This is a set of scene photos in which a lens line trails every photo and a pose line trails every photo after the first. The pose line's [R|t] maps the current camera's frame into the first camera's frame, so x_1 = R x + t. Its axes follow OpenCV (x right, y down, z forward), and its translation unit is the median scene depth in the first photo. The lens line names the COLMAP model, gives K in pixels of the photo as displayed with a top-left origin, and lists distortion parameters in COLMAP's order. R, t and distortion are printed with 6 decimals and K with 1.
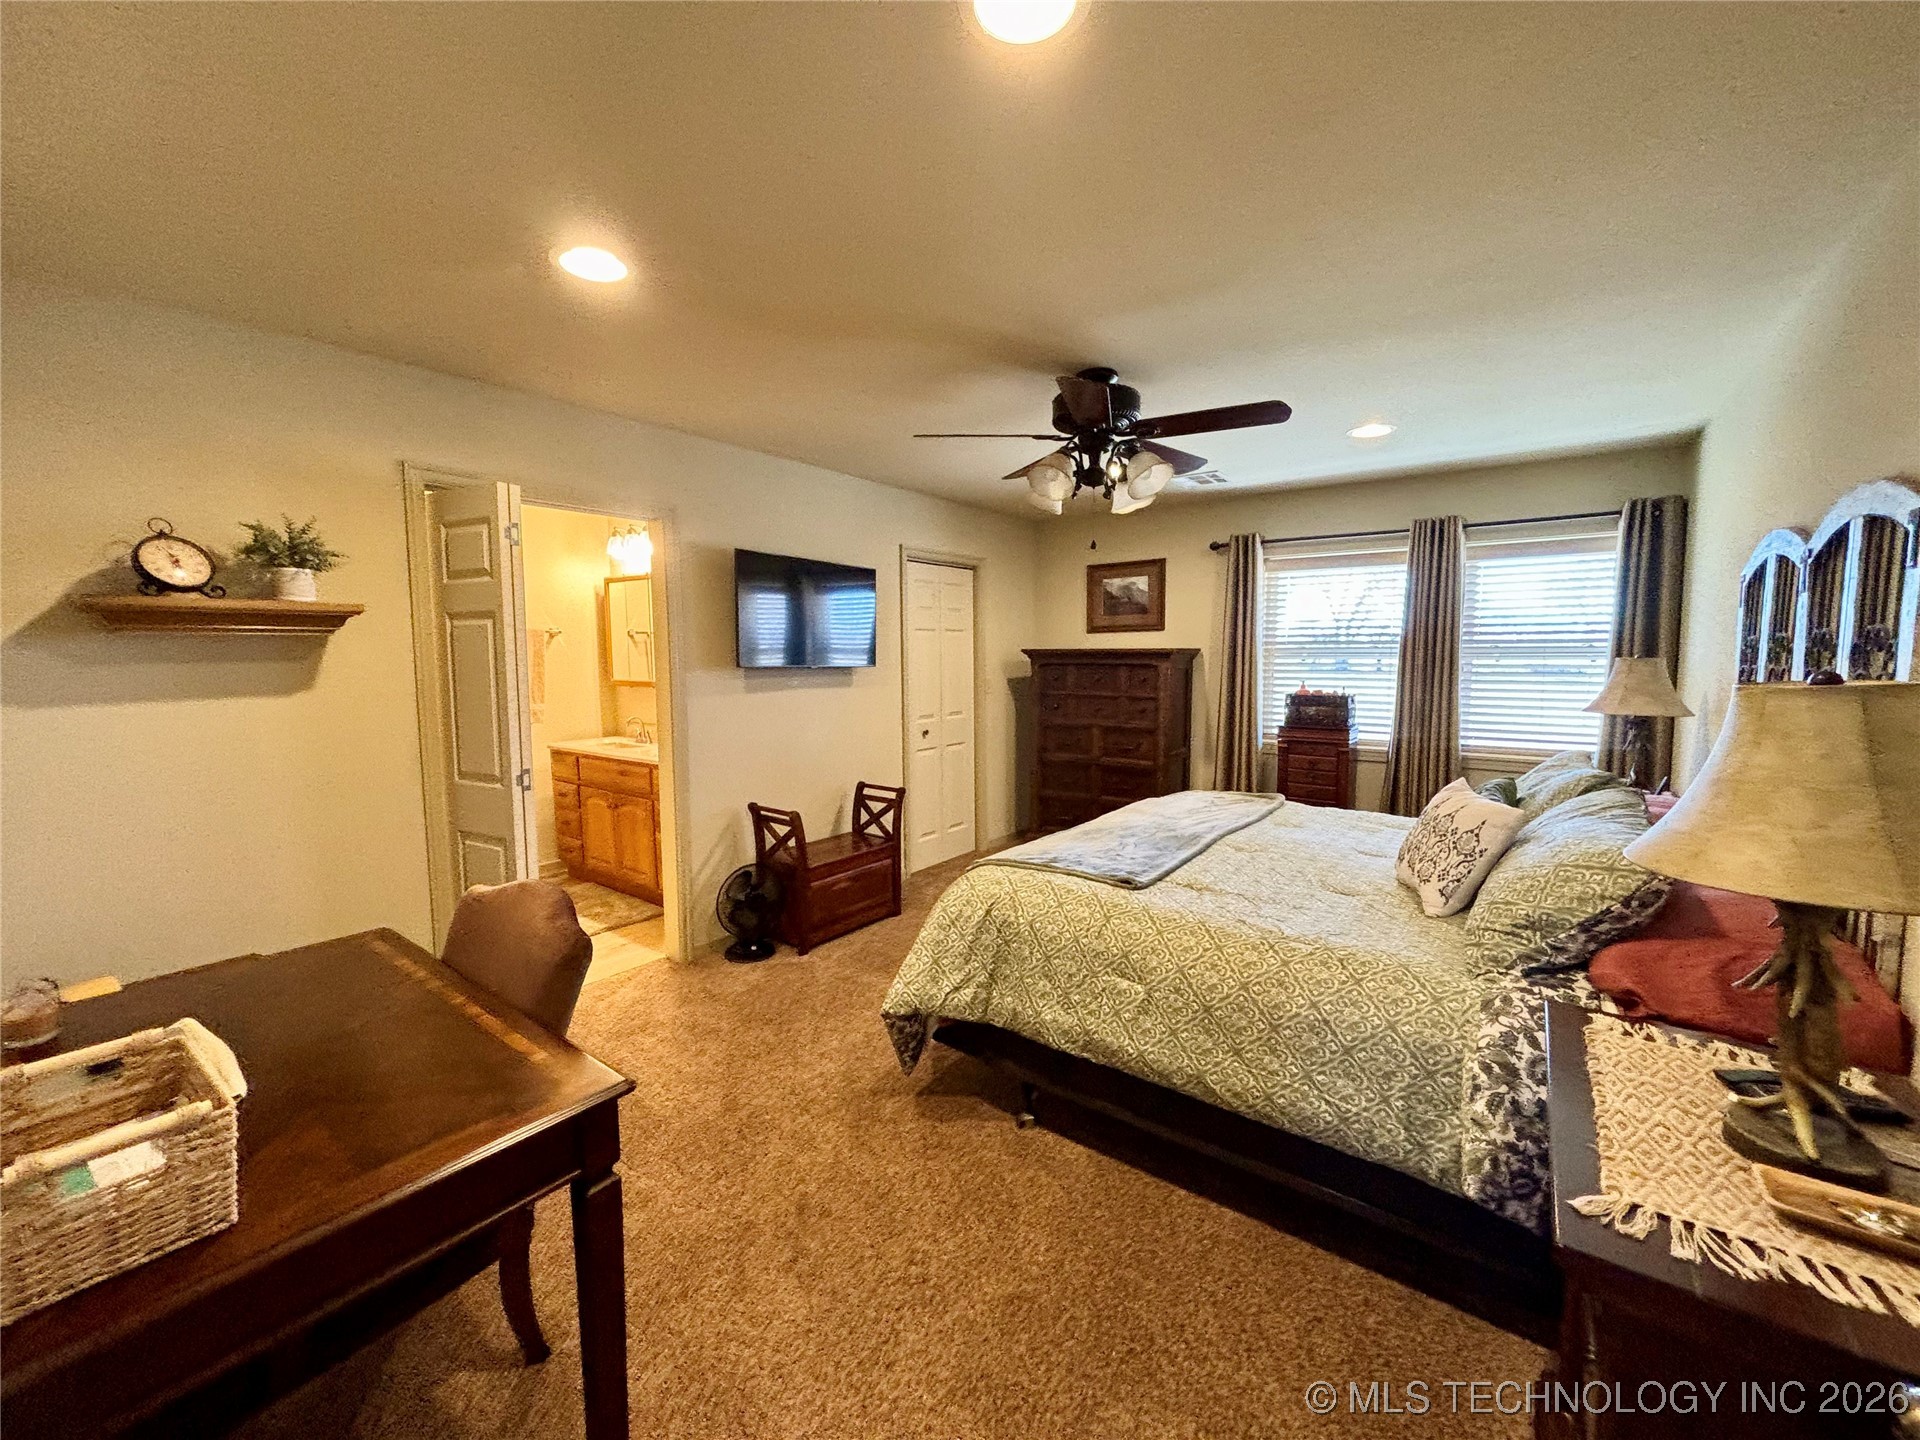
lens RADIAL K [[770.3, 0, 953.5], [0, 770.3, 719.0], [0, 0, 1]] dist [-0.000424, 0.001554]
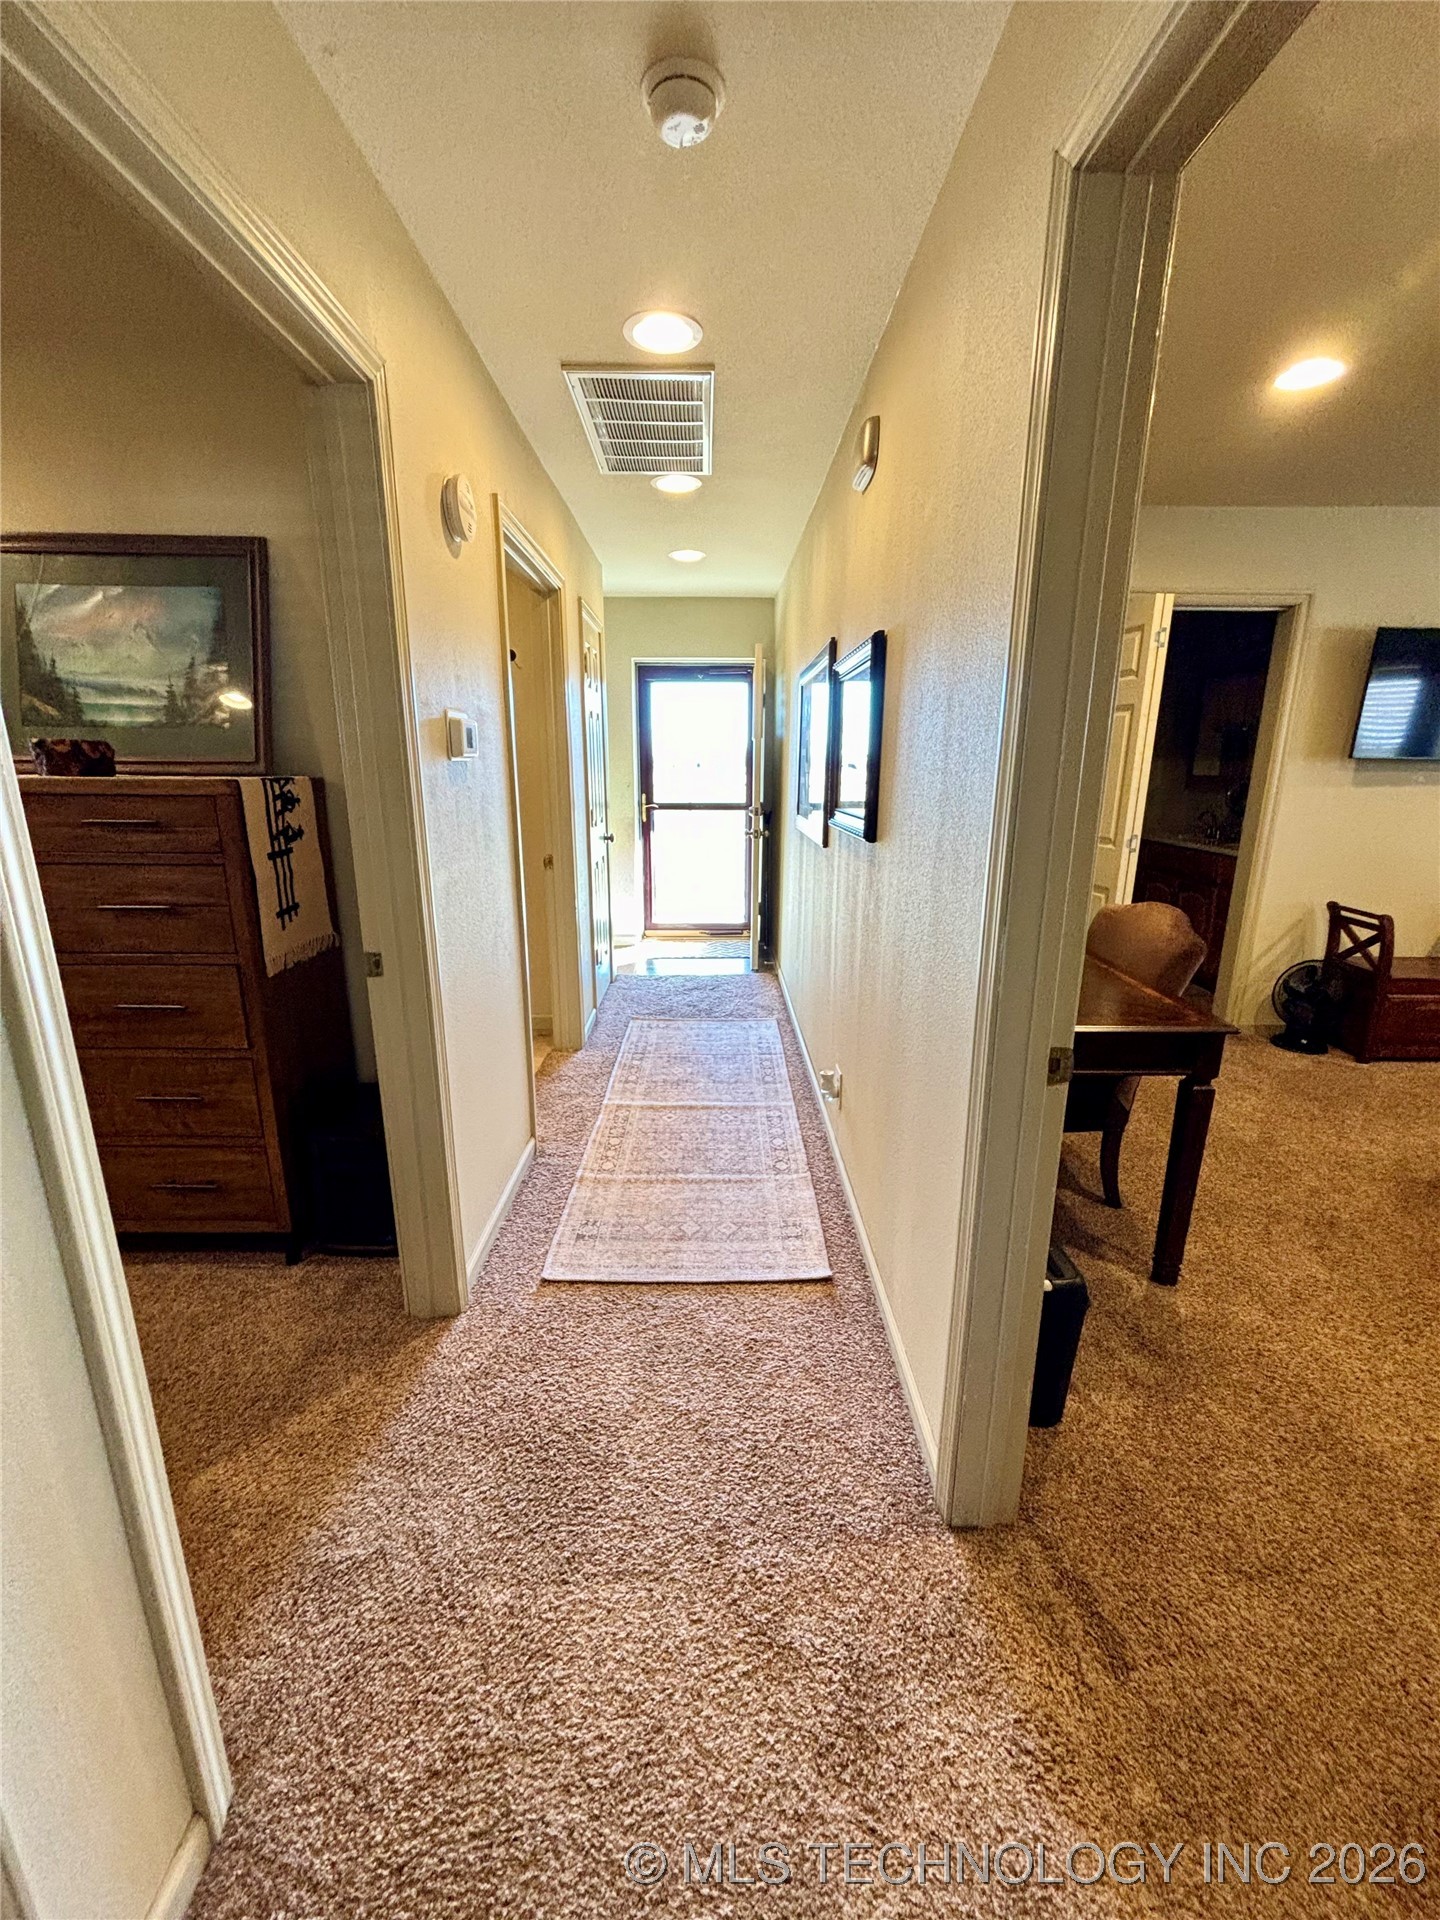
lens RADIAL K [[770.3, 0, 732.6], [0, 770.3, 960.8], [0, 0, 1]] dist [-0.000424, 0.001554]
pose [[0.621553, 0.204460, -0.756219, 0.020938], [-0.075630, 0.976491, 0.201854, 0.043340], [0.779713, -0.068270, 0.622405, -0.215857]]
